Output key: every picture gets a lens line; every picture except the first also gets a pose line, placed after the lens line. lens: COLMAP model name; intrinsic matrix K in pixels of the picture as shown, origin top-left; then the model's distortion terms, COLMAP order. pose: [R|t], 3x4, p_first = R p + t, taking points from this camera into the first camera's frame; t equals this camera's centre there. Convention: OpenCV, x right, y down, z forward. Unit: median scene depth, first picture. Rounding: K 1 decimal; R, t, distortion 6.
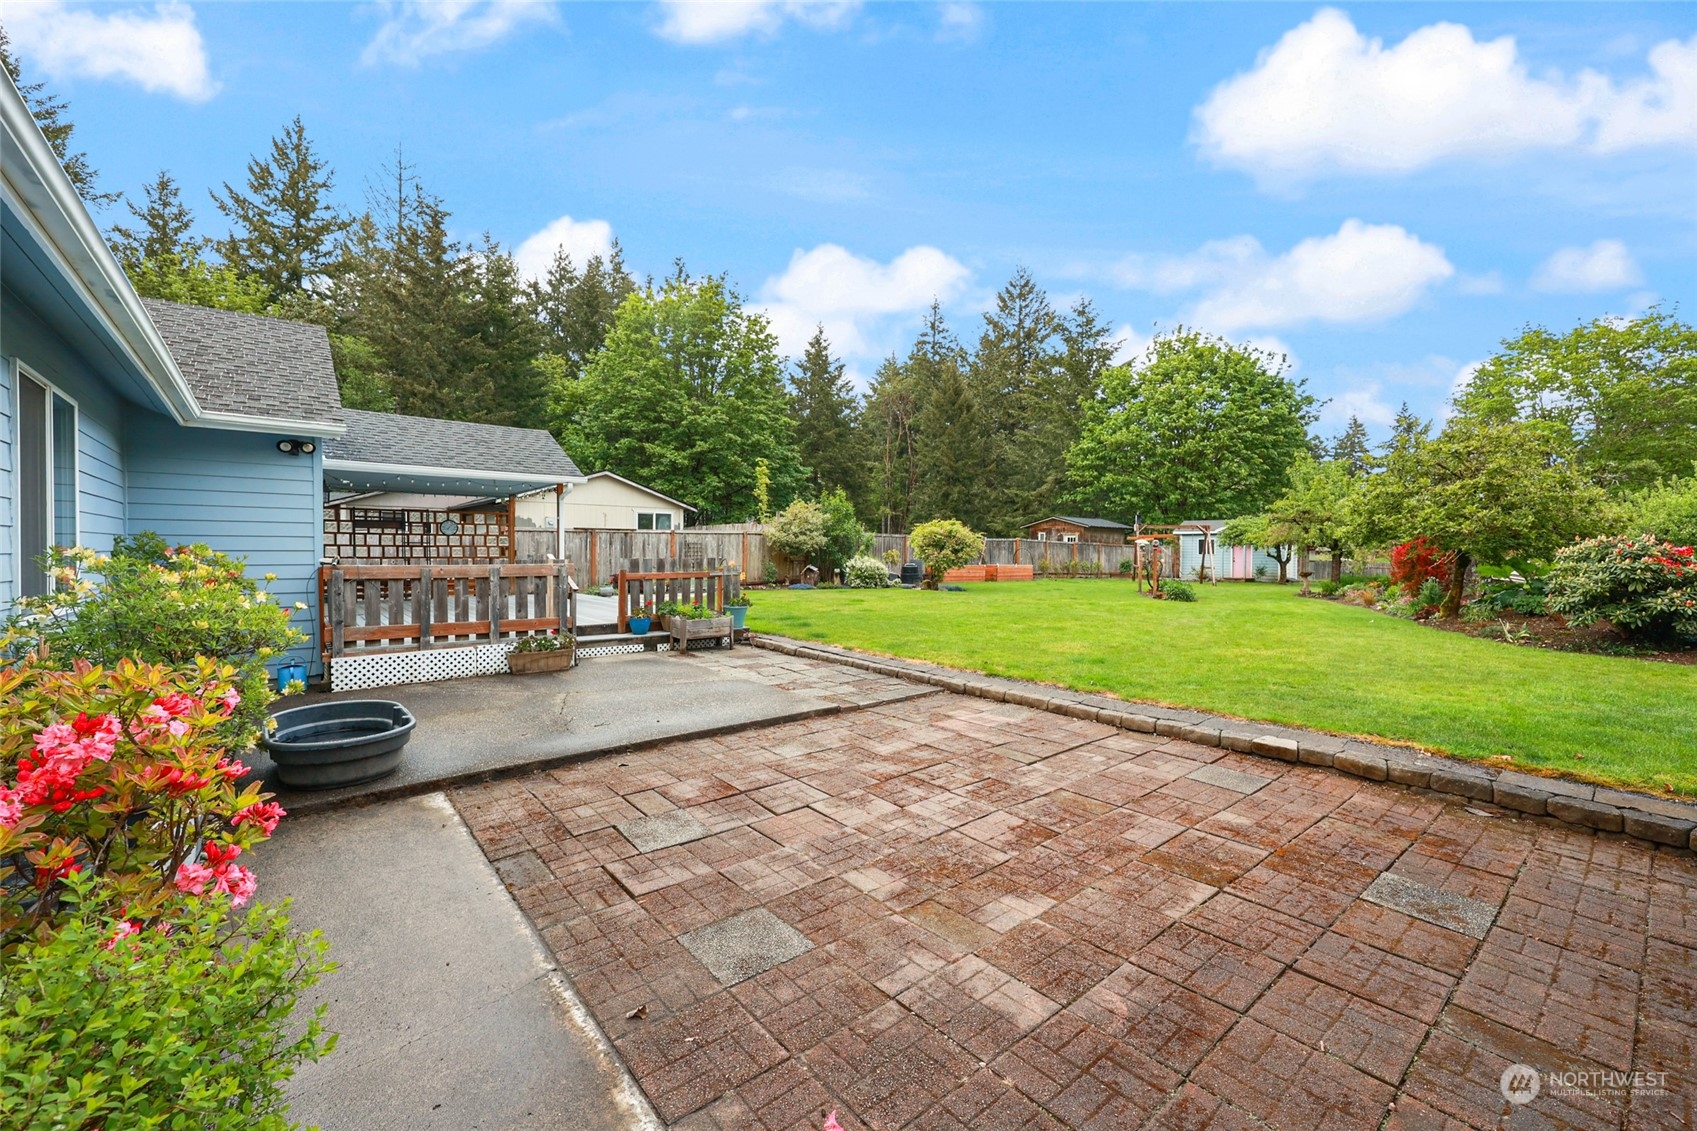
lens RADIAL K [[725.7, 0, 847.3], [0, 725.7, 535.1], [0, 0, 1]] dist [0.000126, -0.000123]
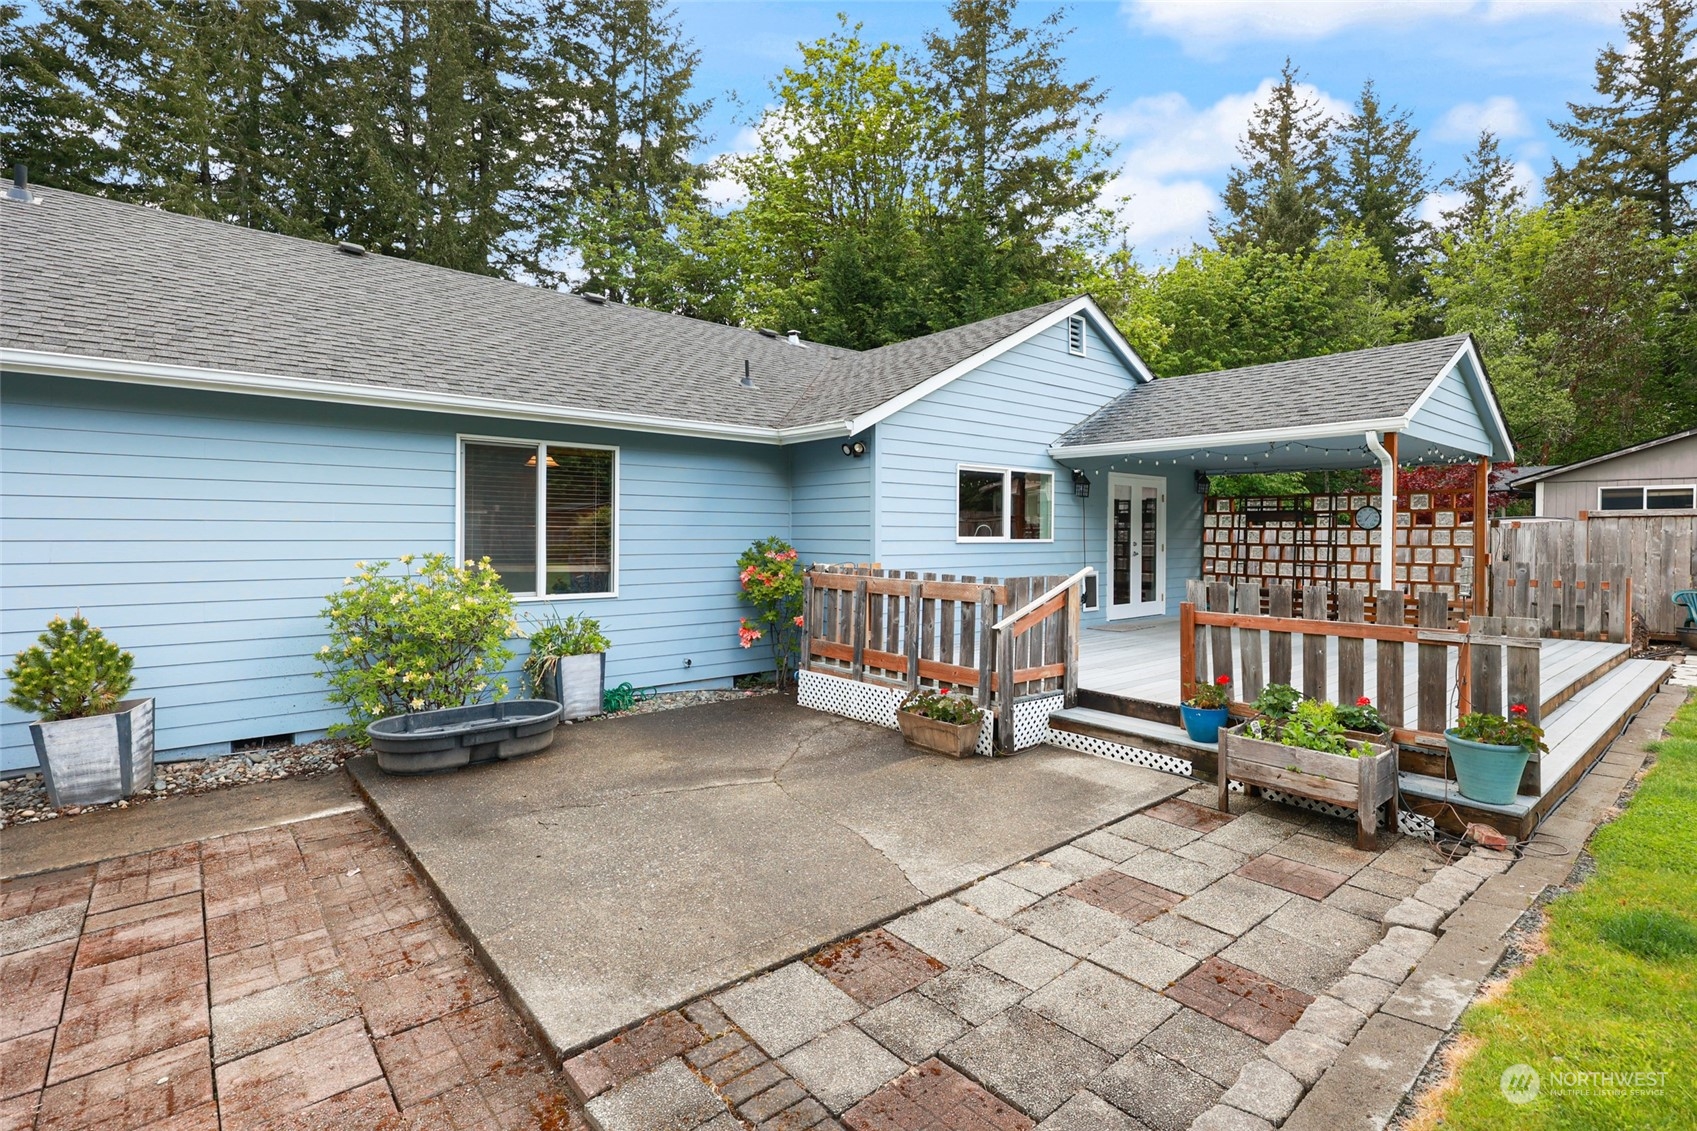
lens RADIAL K [[797.2, 0, 853.6], [0, 797.2, 537.4], [0, 0, 1]] dist [-0.003002, -0.000306]
pose [[0.001638, 0.000708, -0.999998, 0.303551], [0.018521, 0.999828, 0.000738, -0.002990], [0.999827, -0.018522, 0.001625, 0.957163]]
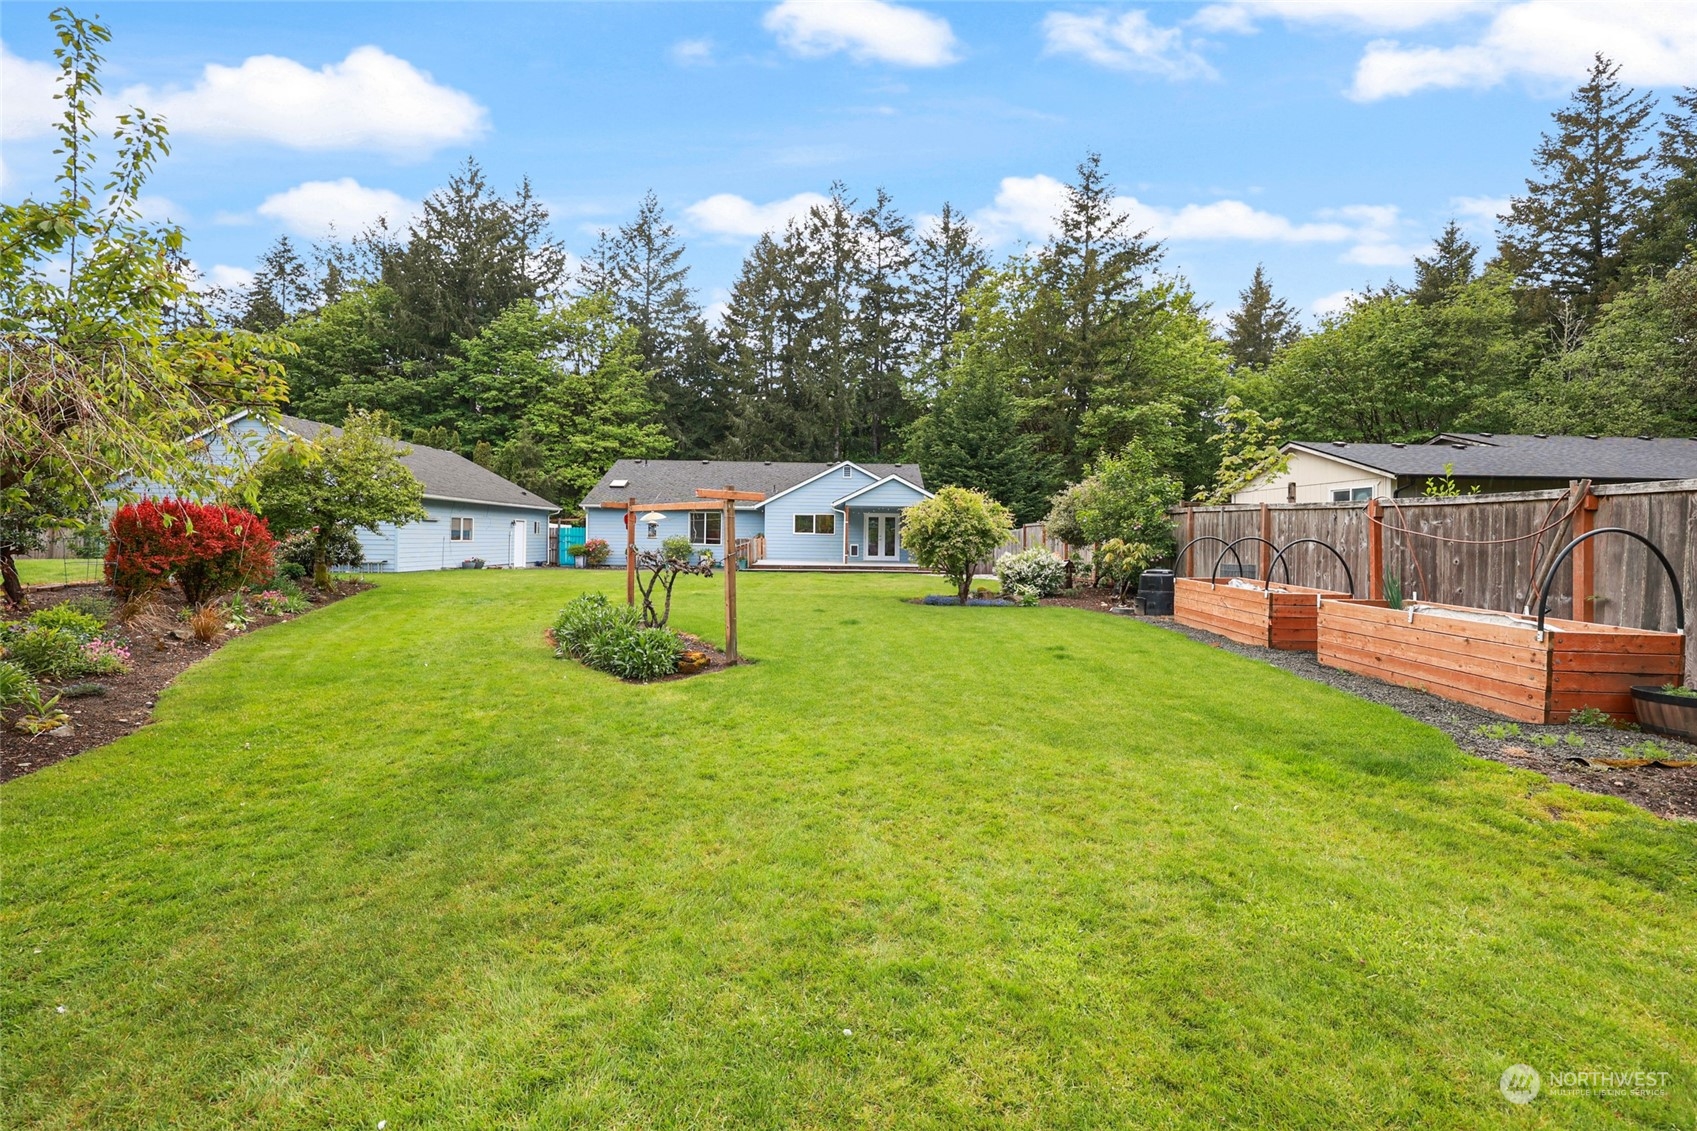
lens RADIAL K [[698.6, 0, 852.8], [0, 698.6, 532.6], [0, 0, 1]] dist [0.000851, 0.000009]
pose [[-0.640450, -0.019210, -0.767760, 1.751655], [0.002125, 0.999639, -0.026785, 0.094132], [0.767997, -0.018786, -0.640178, 3.554618]]
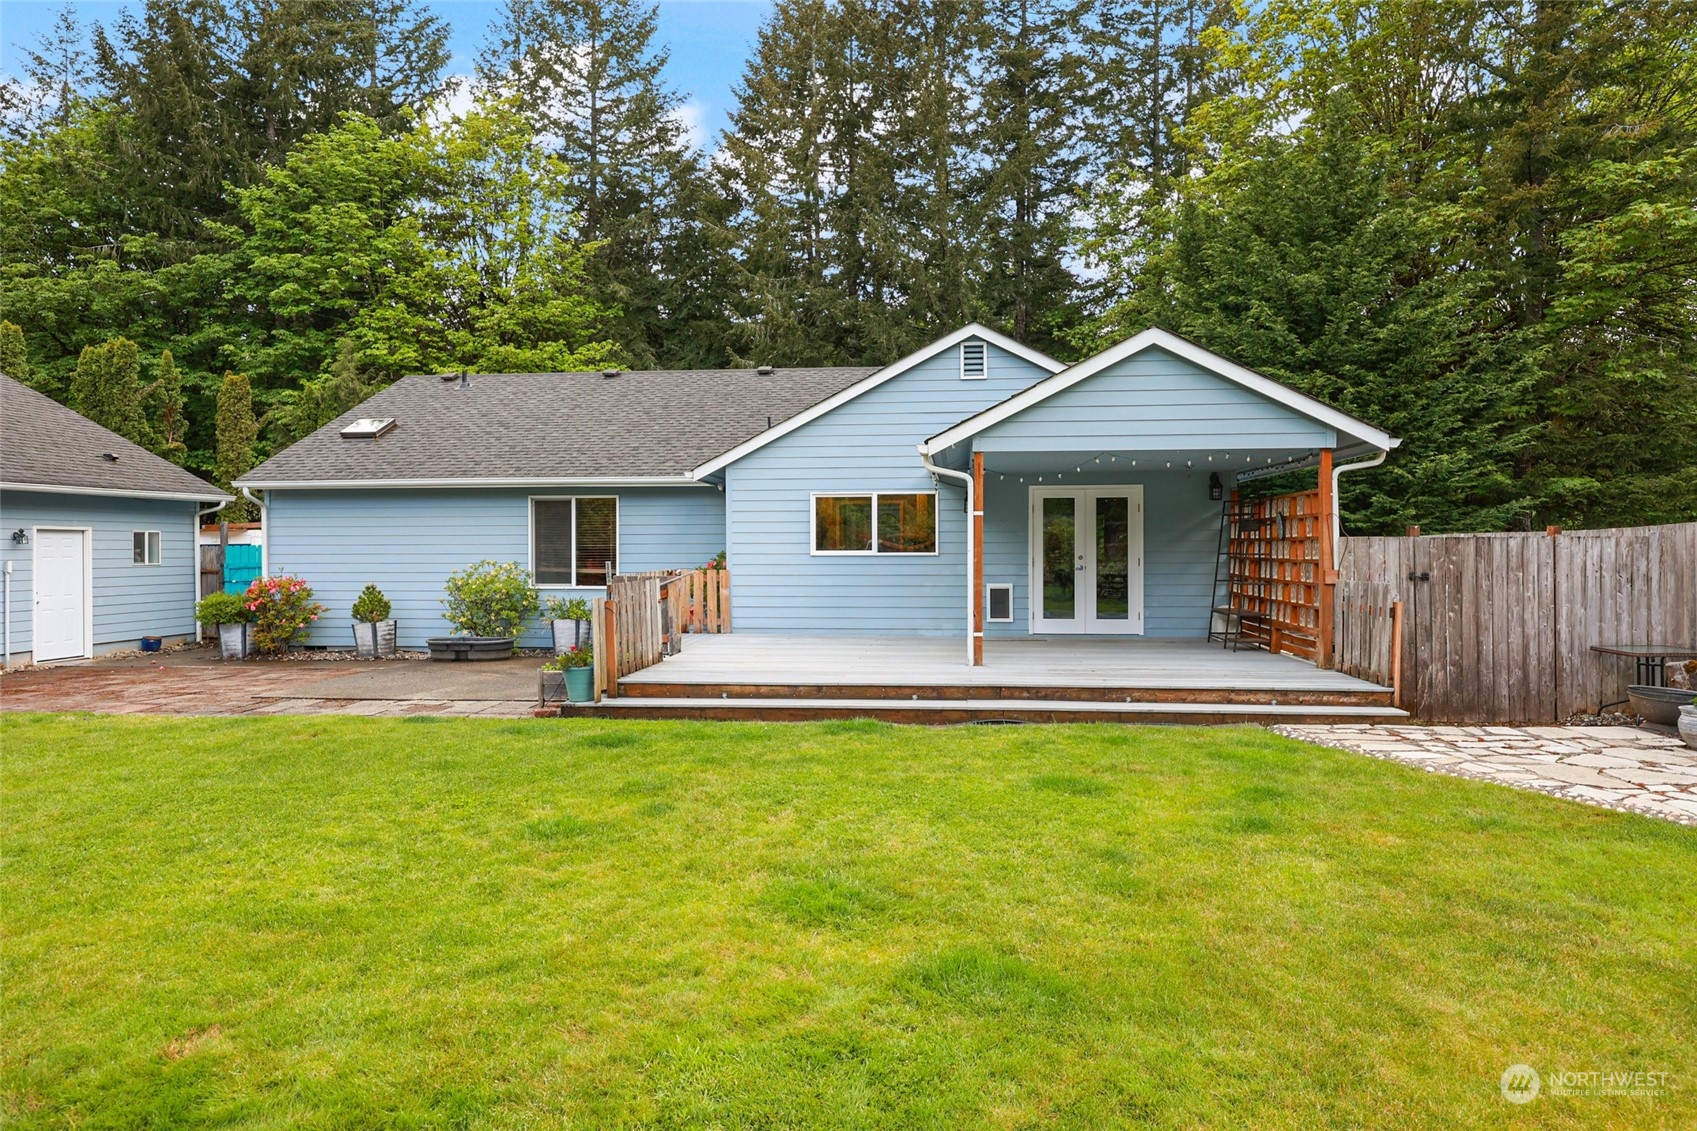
lens RADIAL K [[1008.8, 0, 855.9], [0, 1008.8, 556.5], [0, 0, 1]] dist [-0.000503, -0.000923]
pose [[-0.725150, 0.004704, -0.688575, 0.350817], [0.015916, 0.999824, -0.009931, 0.026651], [0.688407, -0.018161, -0.725097, 2.343355]]
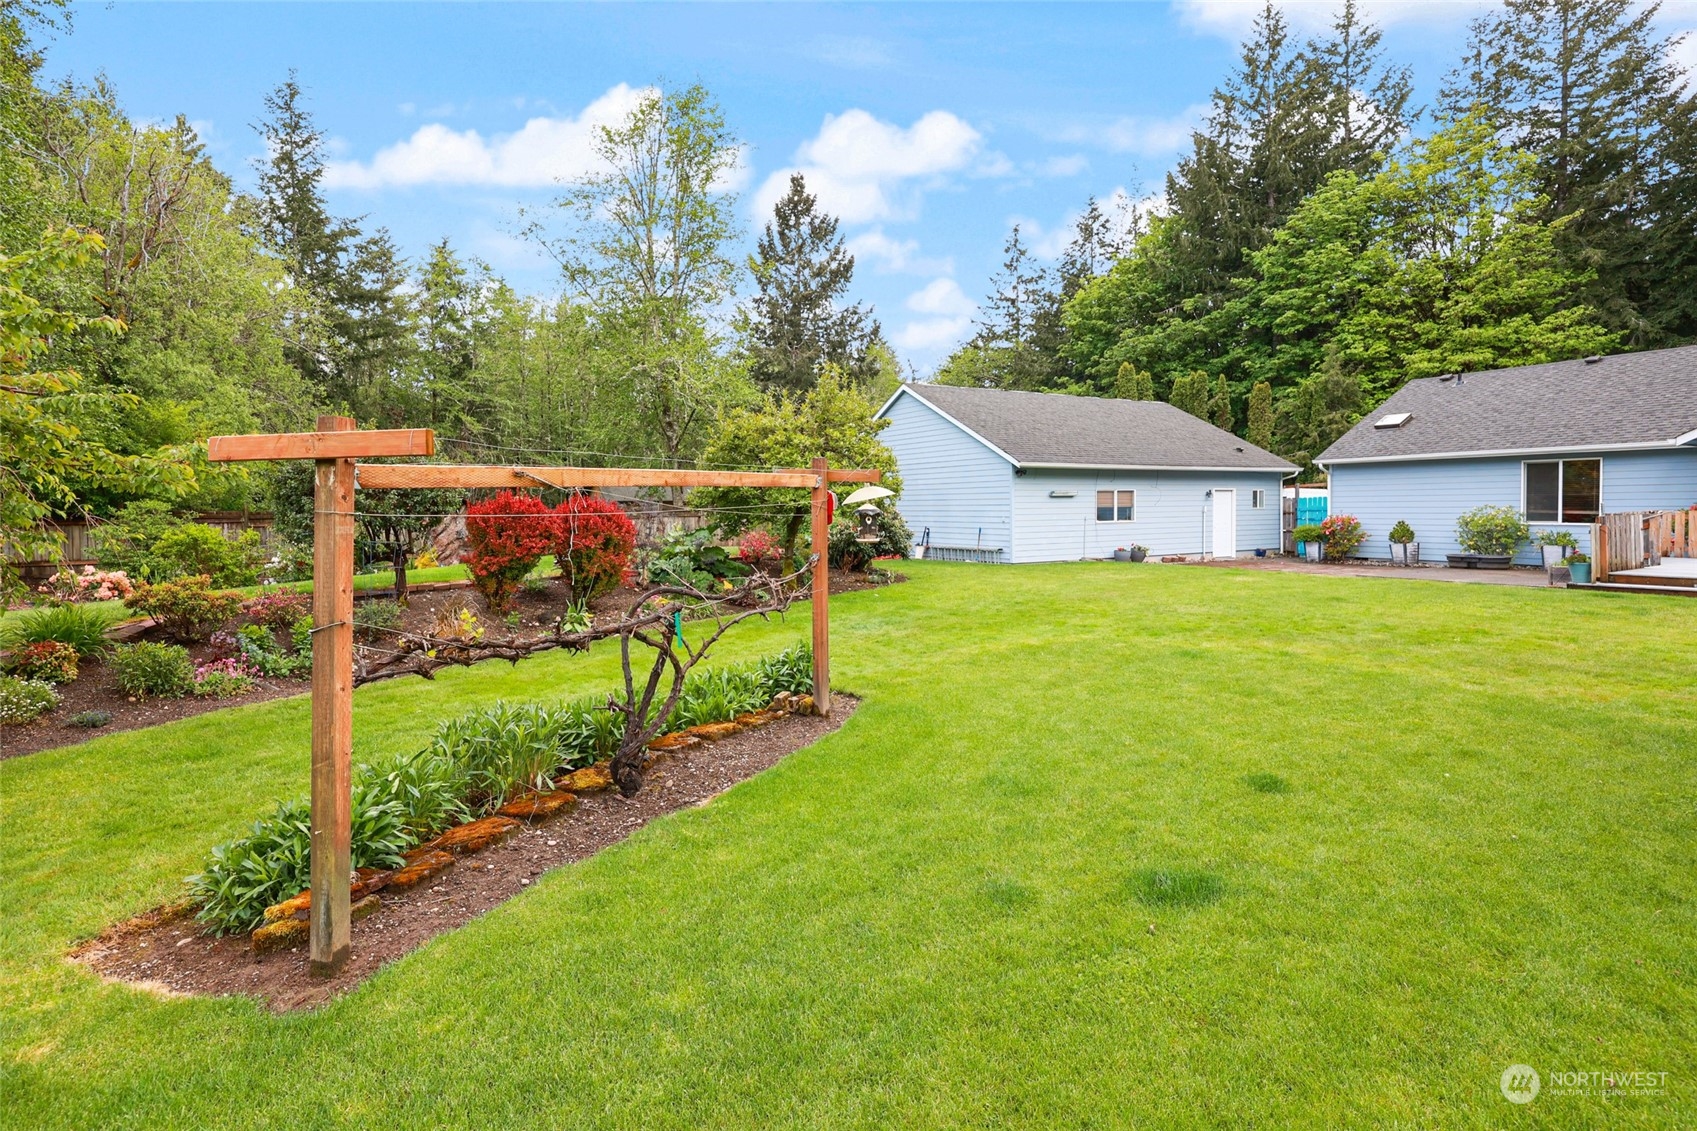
lens RADIAL K [[852.8, 0, 848.0], [0, 852.8, 528.6], [0, 0, 1]] dist [-0.001083, 0.000765]
pose [[-0.984024, 0.002133, 0.178023, 0.890426], [0.003031, 0.999984, 0.004773, 0.053080], [-0.178010, 0.005236, -0.984015, 3.172958]]
